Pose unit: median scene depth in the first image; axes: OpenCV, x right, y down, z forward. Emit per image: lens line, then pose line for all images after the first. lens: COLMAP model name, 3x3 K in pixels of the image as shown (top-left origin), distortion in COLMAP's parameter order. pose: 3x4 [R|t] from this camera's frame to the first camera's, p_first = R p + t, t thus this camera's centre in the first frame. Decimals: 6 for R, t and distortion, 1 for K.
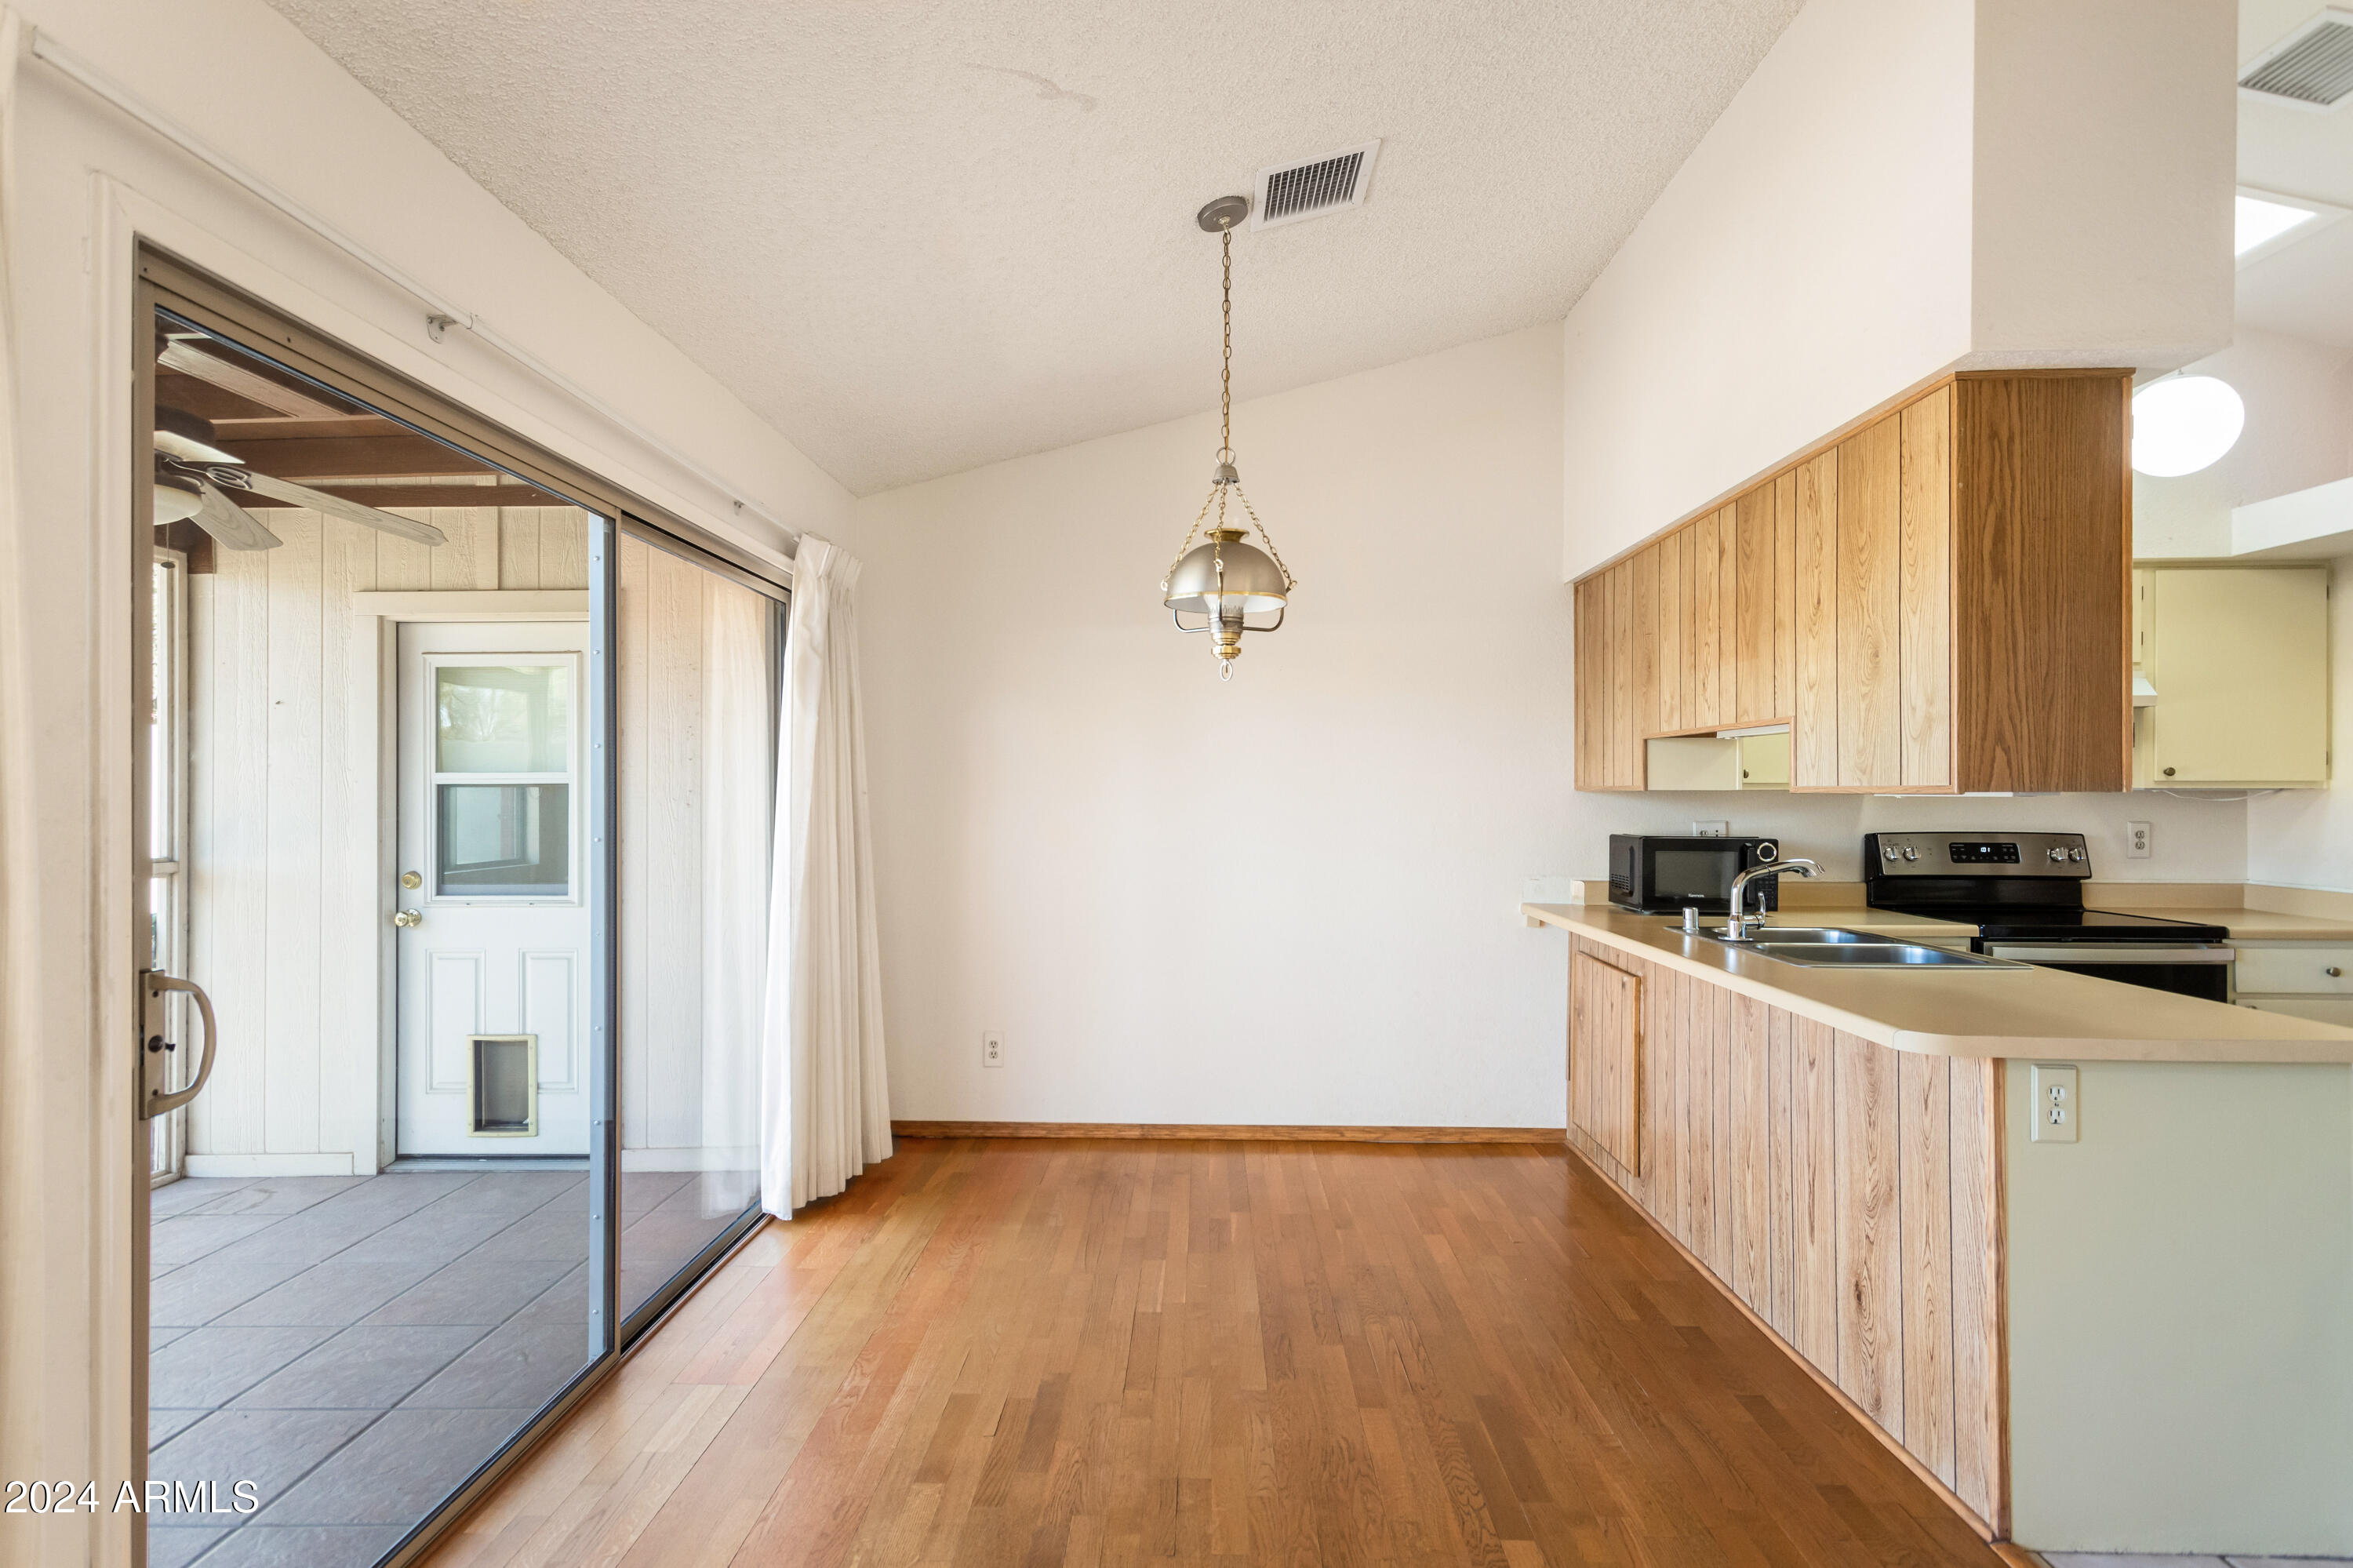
lens RADIAL K [[1163.9, 0, 1168.3], [0, 1163.9, 791.3], [0, 0, 1]] dist [0.006039, 0.000601]
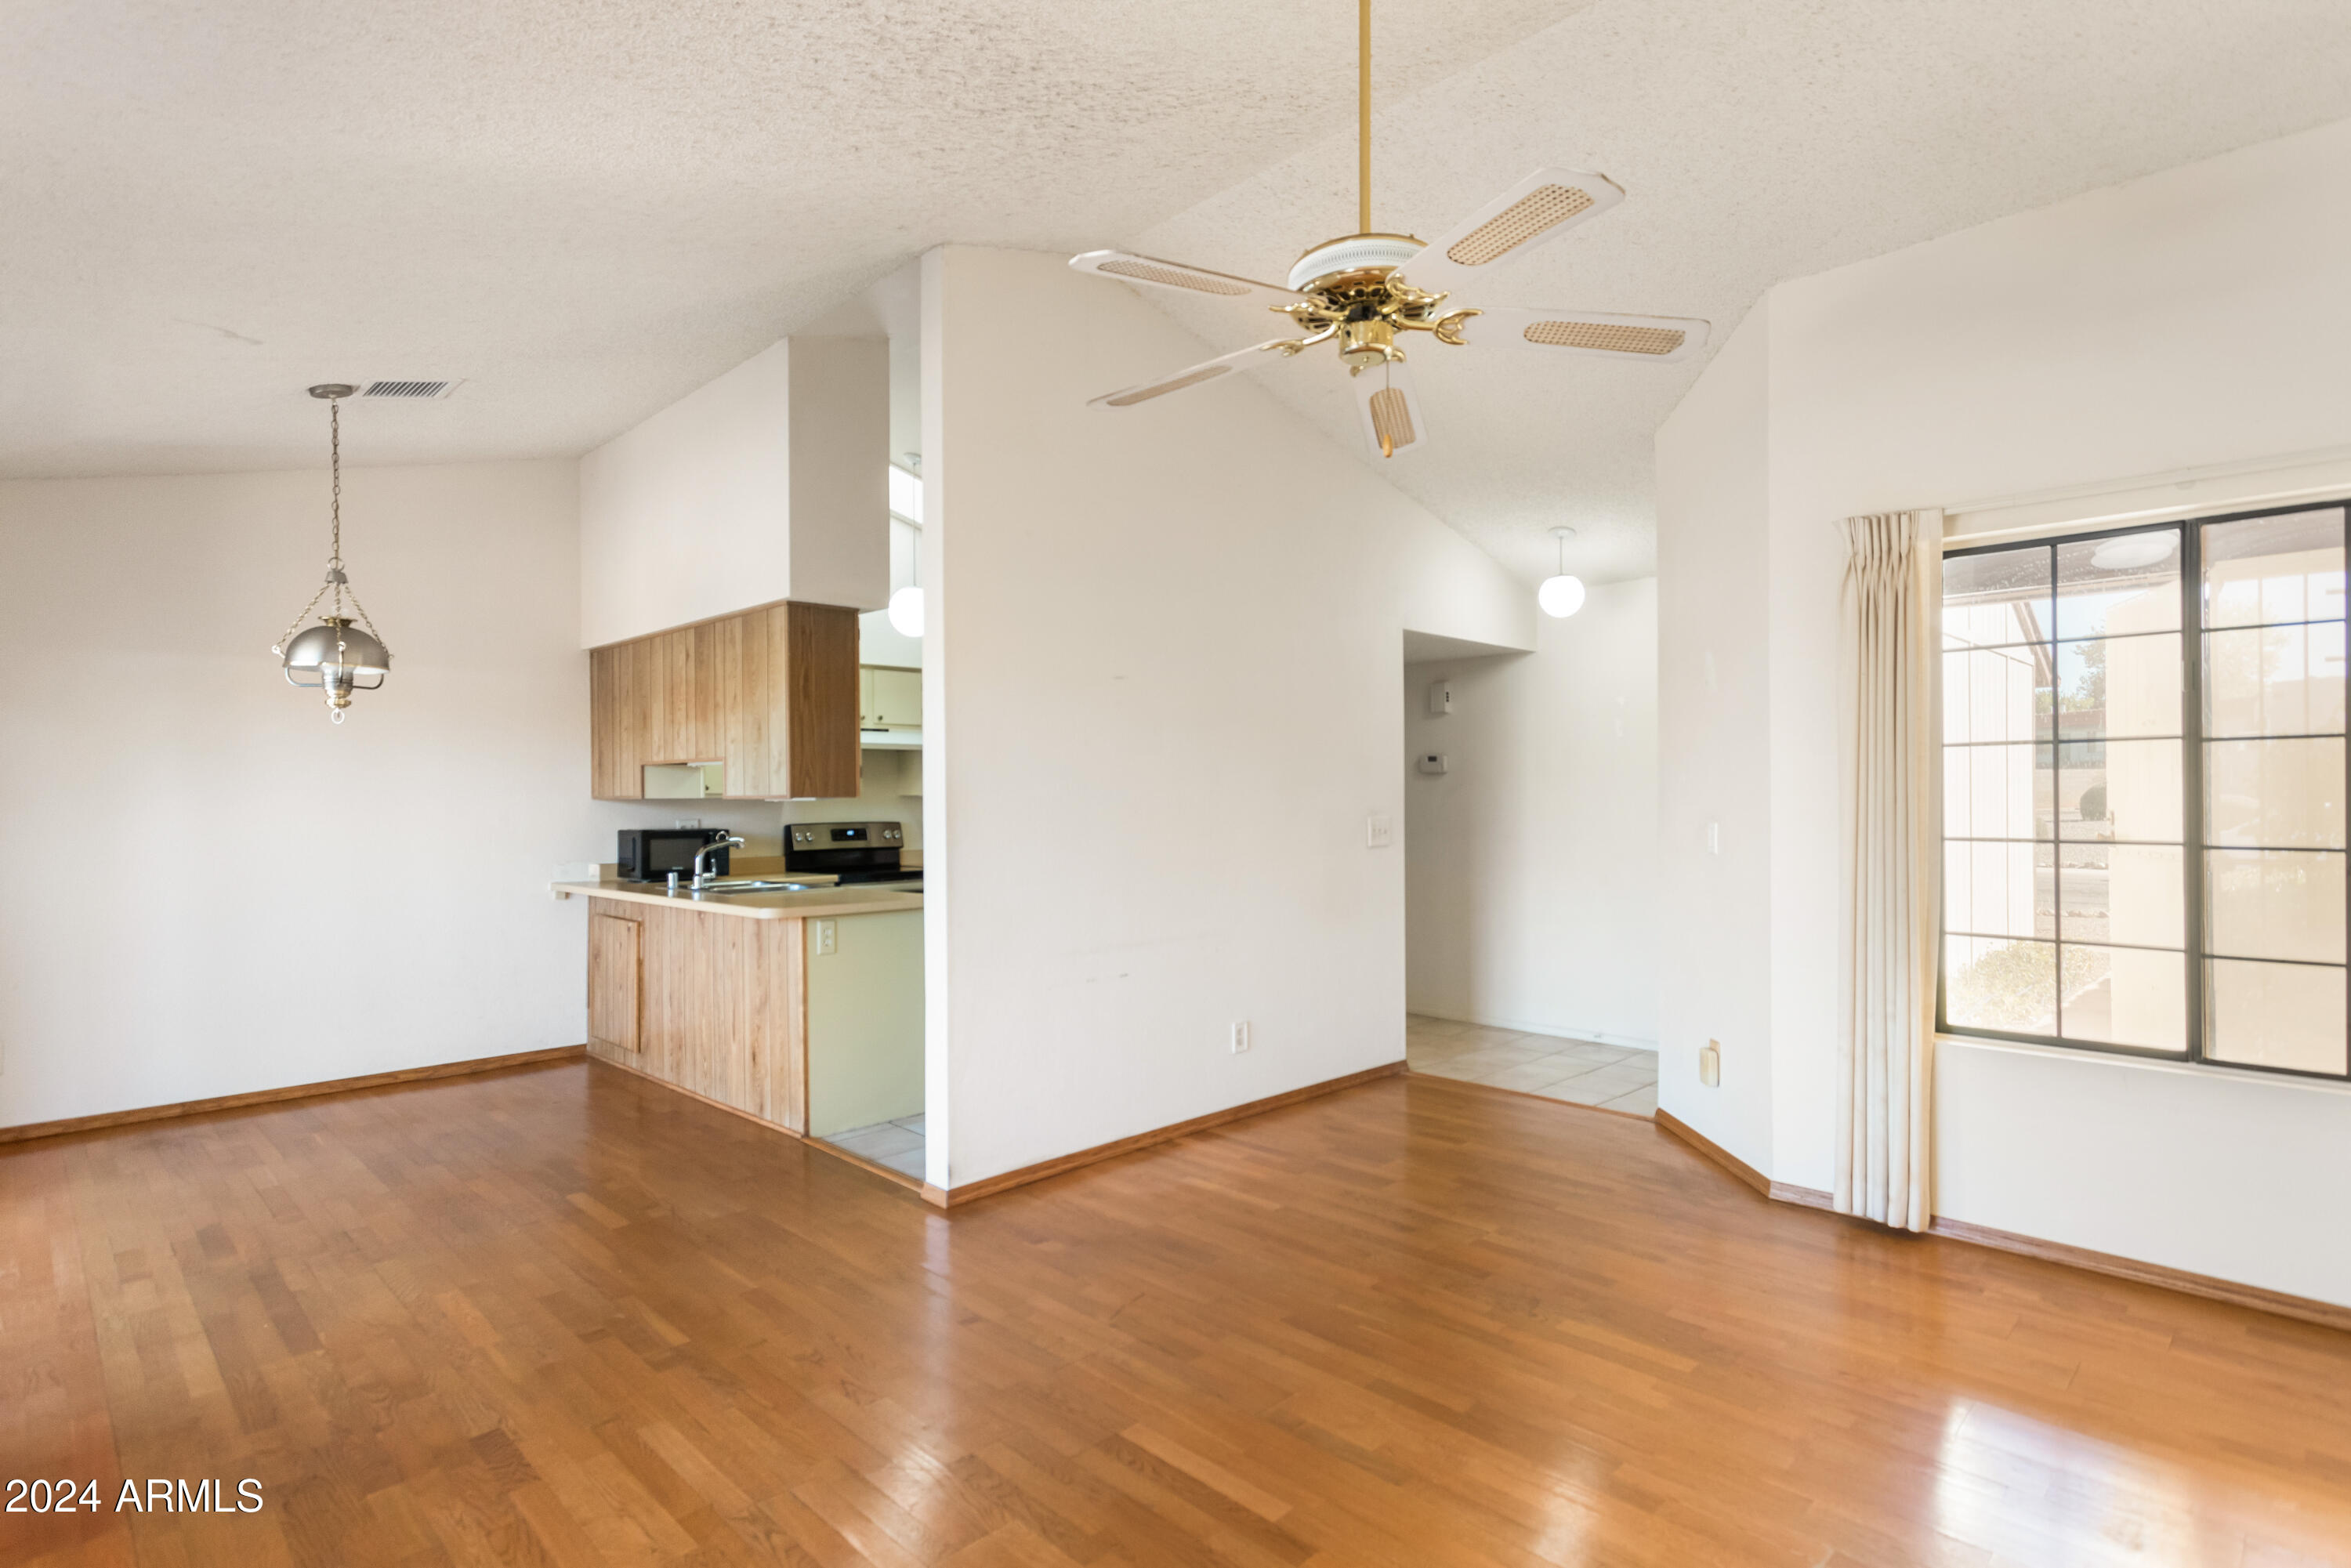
lens RADIAL K [[1162.9, 0, 1167.3], [0, 1162.9, 791.3], [0, 0, 1]] dist [0.006039, 0.000601]
pose [[0.691710, -0.002929, 0.722169, -0.217560], [0.008693, 0.999953, -0.004271, 0.001925], [-0.722123, 0.009232, 0.691704, -0.553316]]
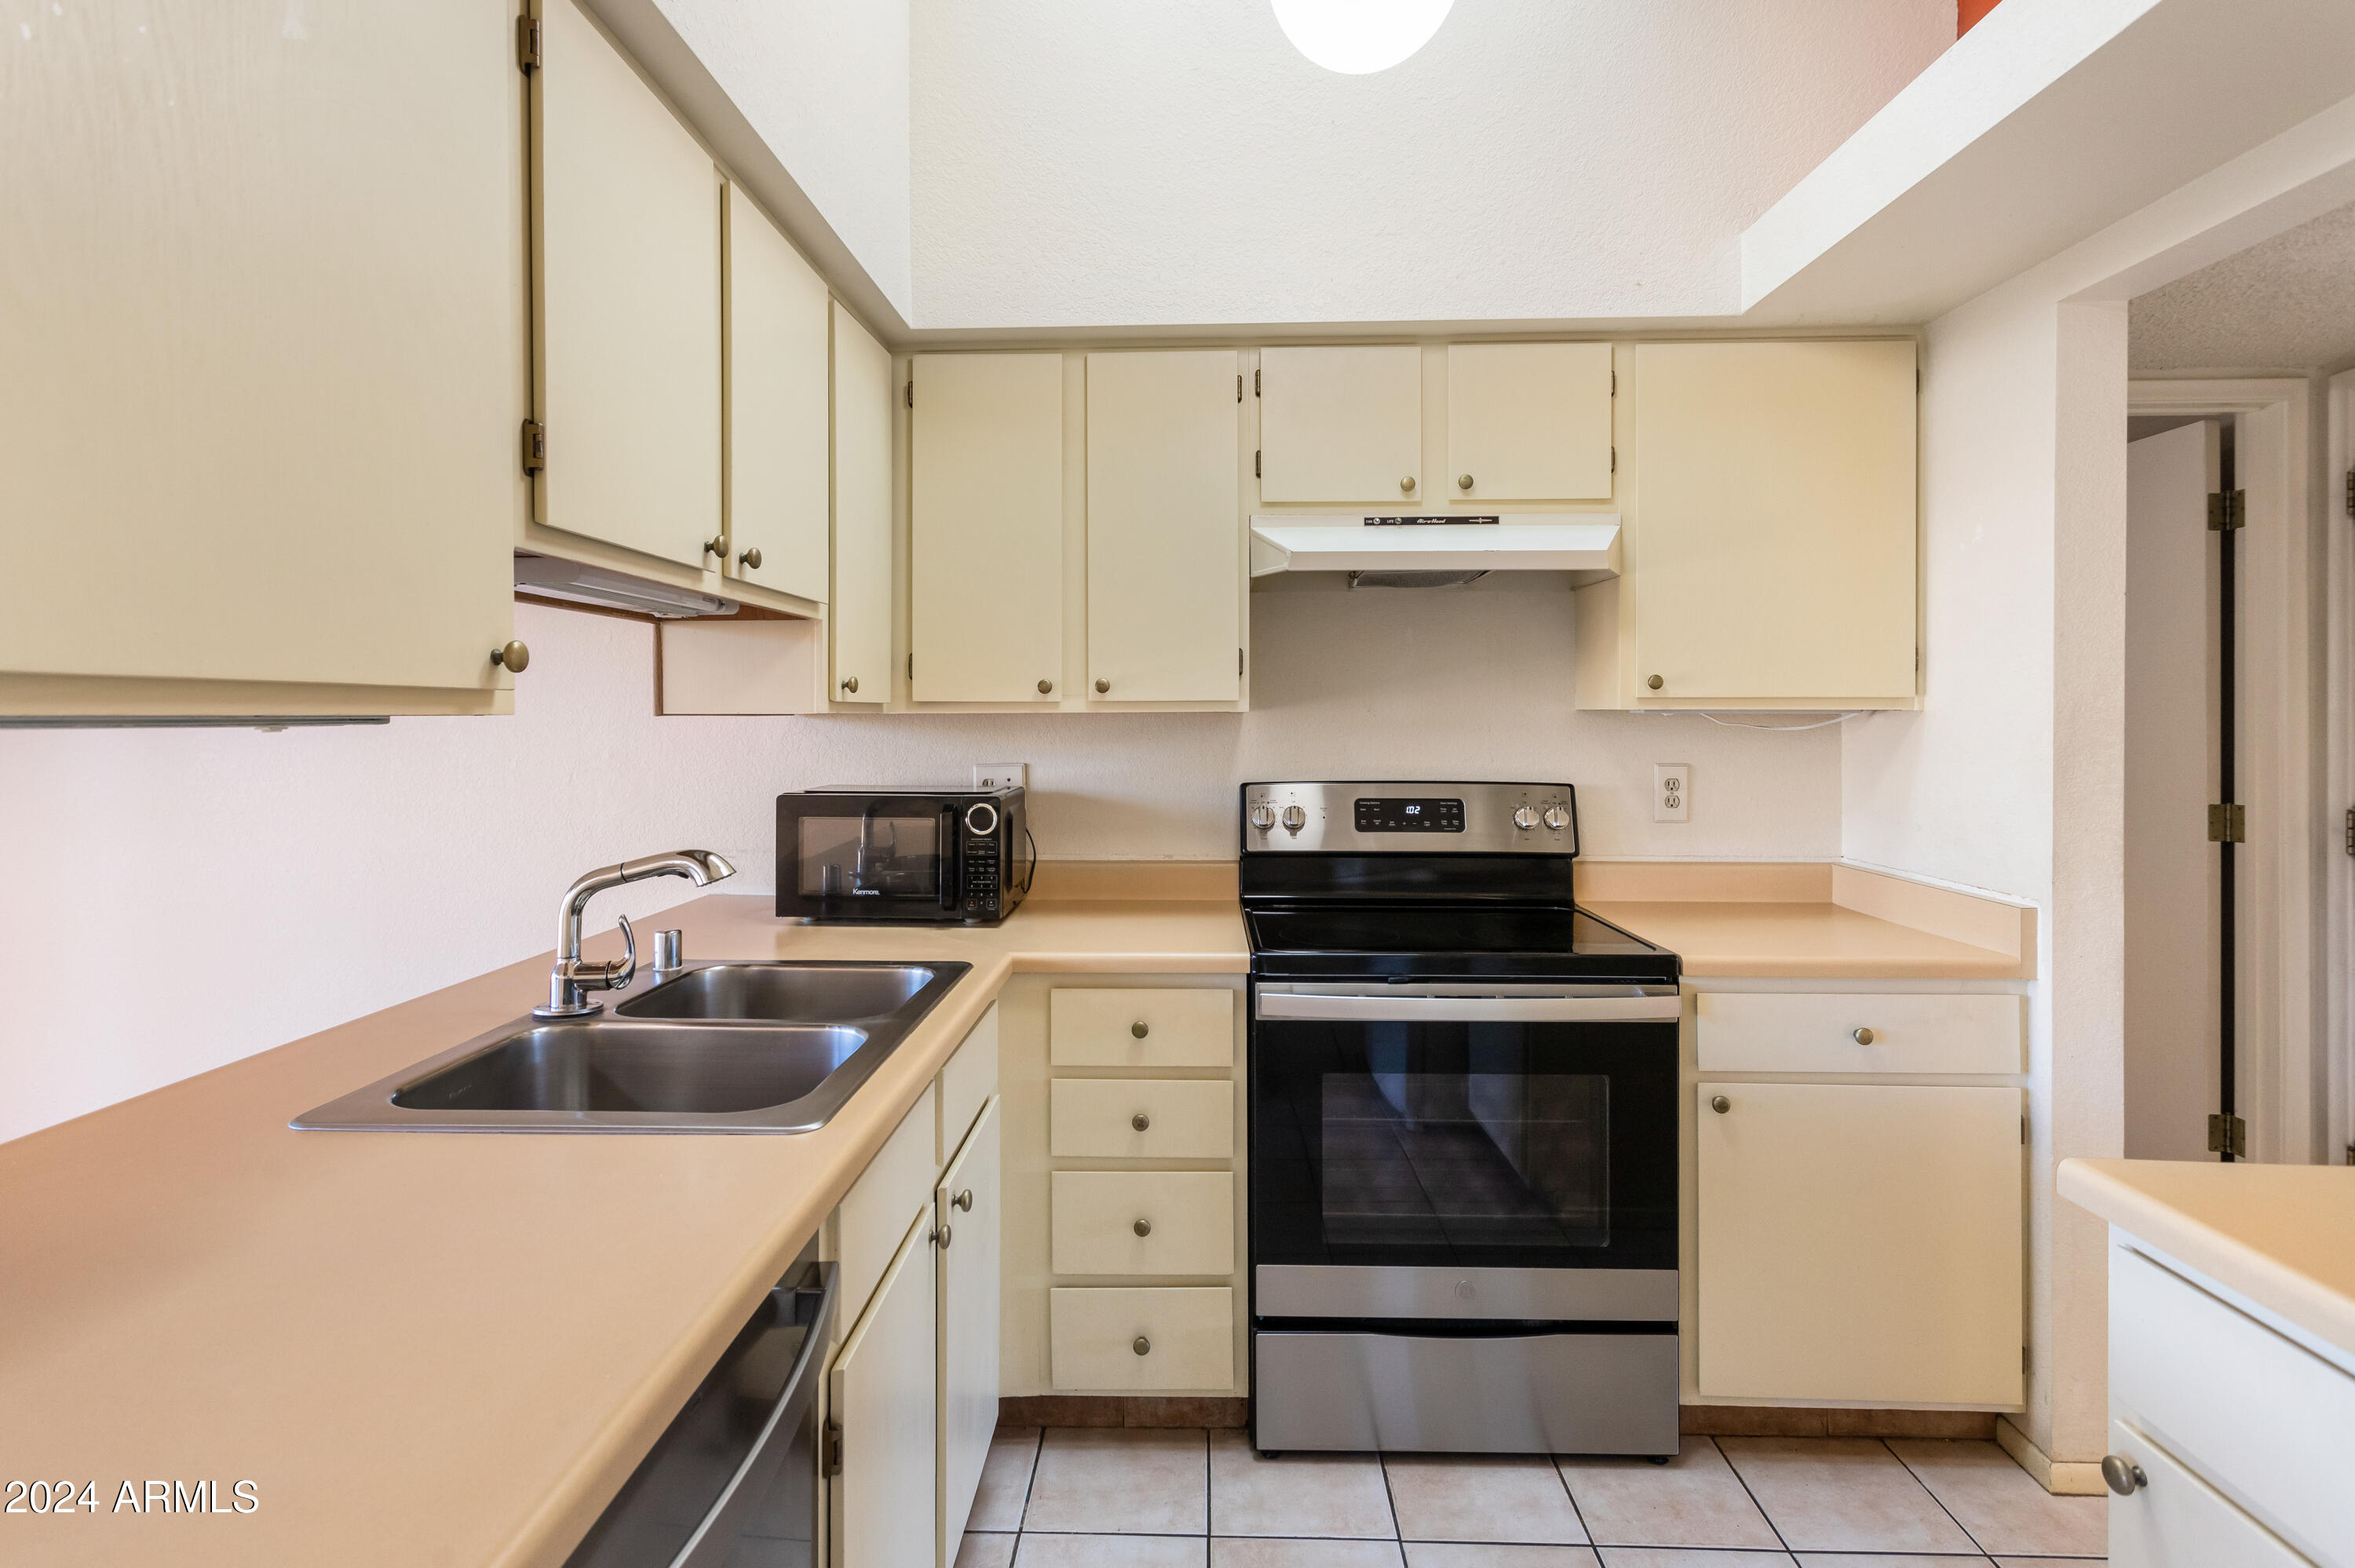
lens RADIAL K [[1219.2, 0, 1177.3], [0, 1219.2, 707.6], [0, 0, 1]] dist [0.002529, 0.000299]
pose [[0.999998, -0.000602, -0.001776, 0.665770], [0.000596, 0.999995, -0.003201, -0.002185], [0.001778, 0.003200, 0.999993, 0.410953]]
